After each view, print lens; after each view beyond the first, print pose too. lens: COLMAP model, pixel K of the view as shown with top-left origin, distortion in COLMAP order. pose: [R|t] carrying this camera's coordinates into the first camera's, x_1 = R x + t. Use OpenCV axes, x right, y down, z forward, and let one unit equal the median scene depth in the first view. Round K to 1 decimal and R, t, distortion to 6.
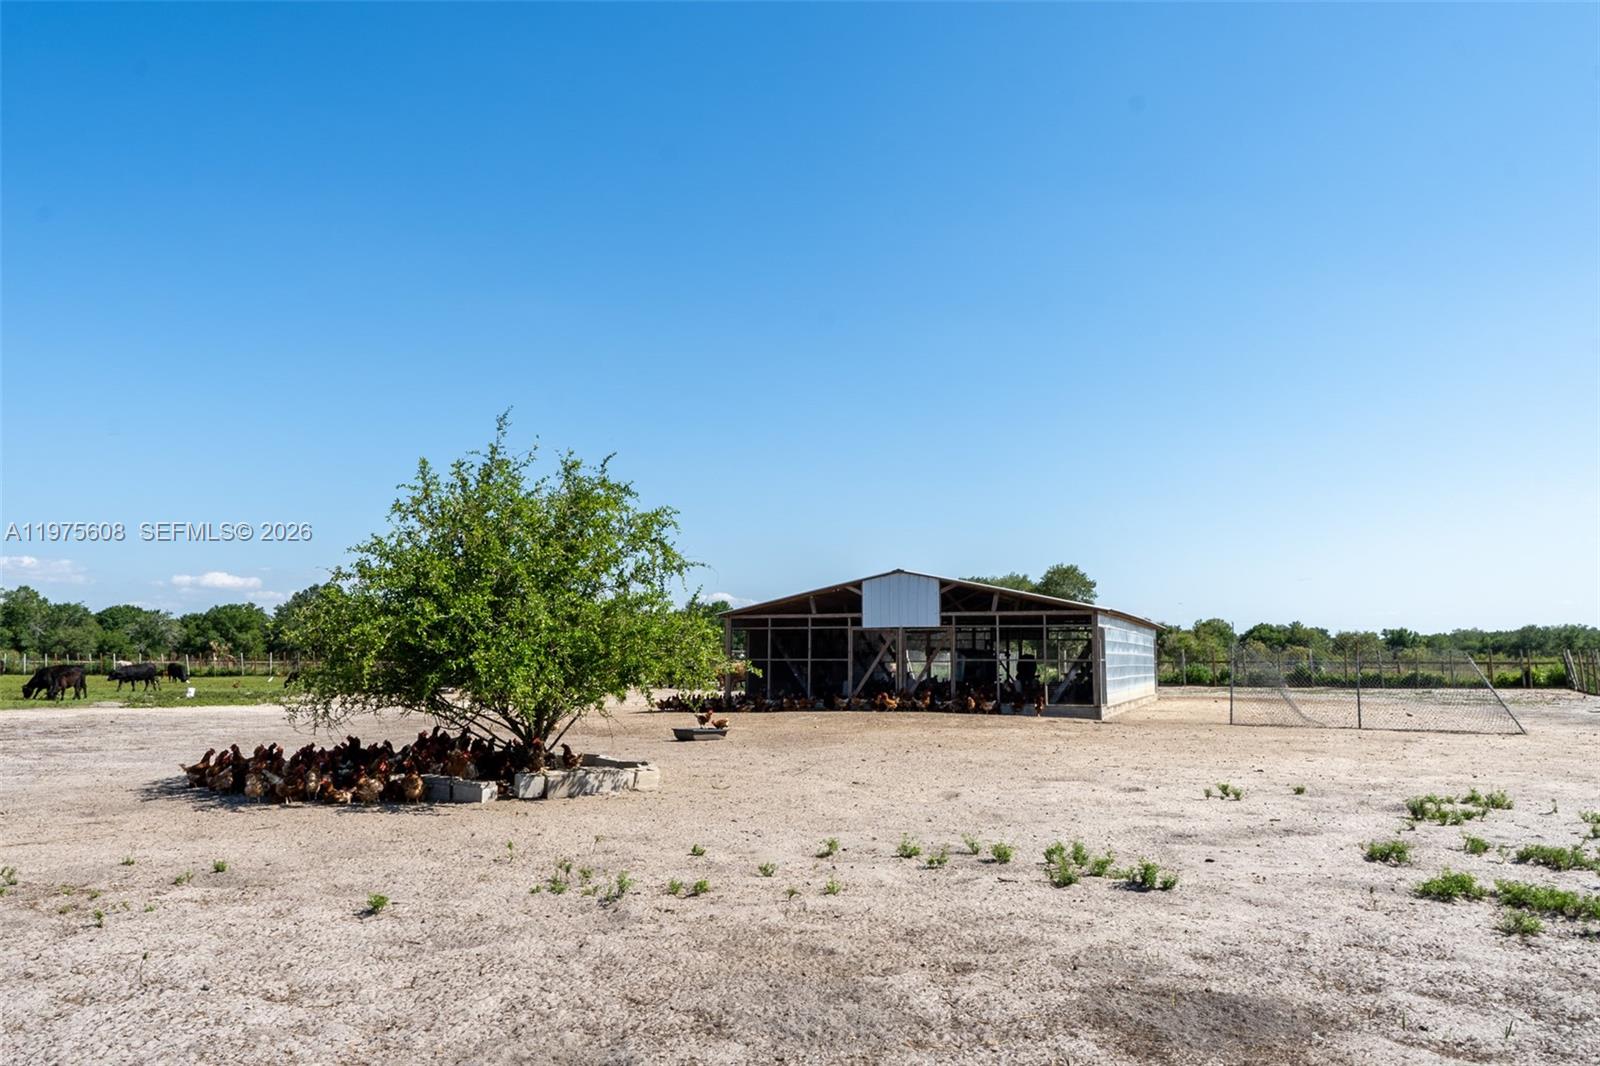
lens RADIAL K [[1203.4, 0, 800.0], [0, 1203.4, 533.0], [0, 0, 1]] dist [-0.003007, -0.002884]
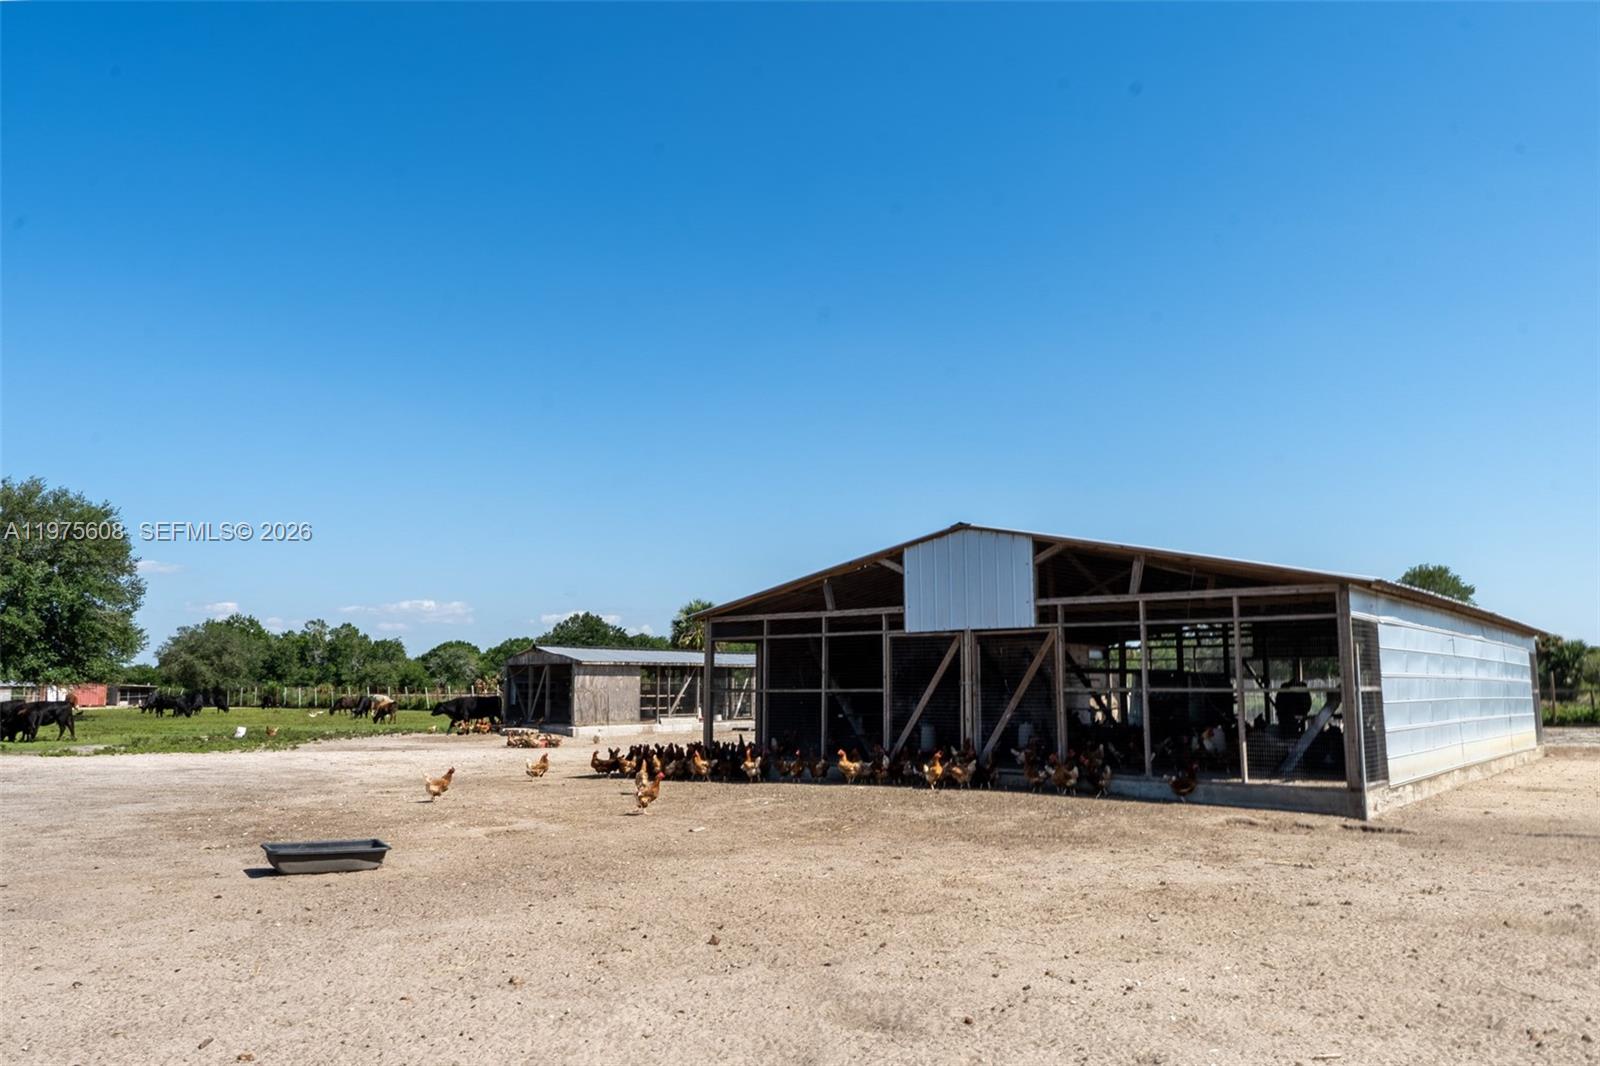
lens RADIAL K [[1203.4, 0, 800.0], [0, 1203.4, 533.0], [0, 0, 1]] dist [-0.003007, -0.002884]
pose [[0.958337, -0.040960, -0.282689, 0.163098], [0.033689, 0.998966, -0.030536, 0.048215], [0.283648, 0.019741, 0.958725, 0.452652]]
